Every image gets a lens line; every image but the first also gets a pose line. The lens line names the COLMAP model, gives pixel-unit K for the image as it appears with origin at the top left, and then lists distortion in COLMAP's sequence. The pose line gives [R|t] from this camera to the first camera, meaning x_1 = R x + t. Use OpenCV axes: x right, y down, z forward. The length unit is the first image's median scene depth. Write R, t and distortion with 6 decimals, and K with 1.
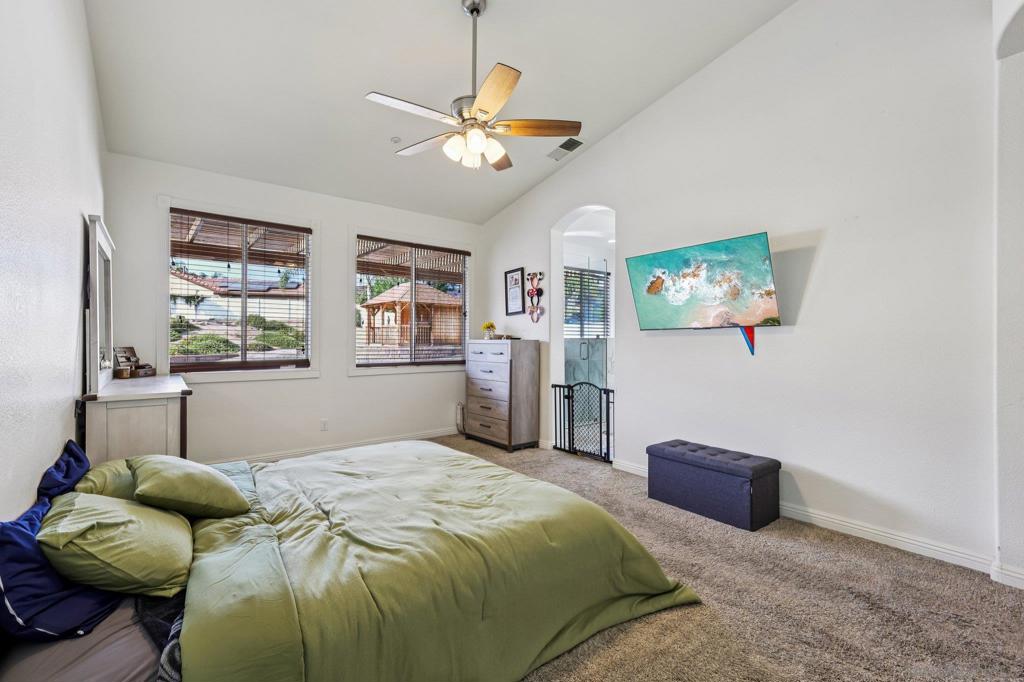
lens RADIAL K [[446.4, 0, 517.8], [0, 446.4, 340.8], [0, 0, 1]] dist [0.017628, 0.000086]
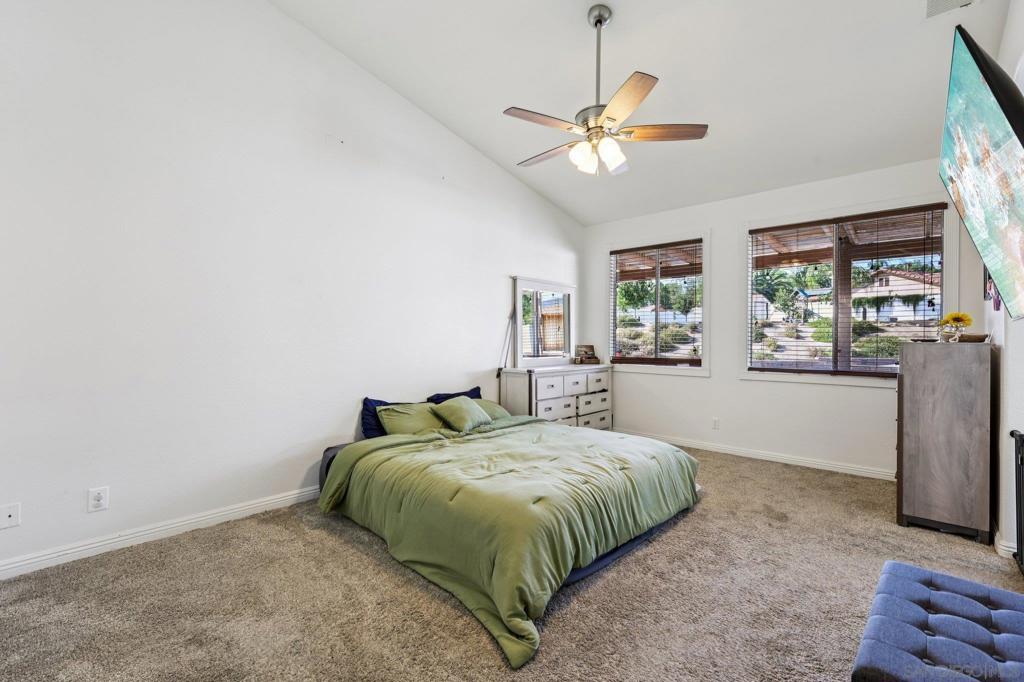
lens RADIAL K [[446.4, 0, 517.3], [0, 446.4, 339.9], [0, 0, 1]] dist [0.017628, 0.000086]
pose [[0.161214, -0.002156, -0.986917, 0.530773], [-0.007182, 0.999969, -0.003358, 0.000857], [0.986893, 0.007629, 0.161193, 0.387870]]
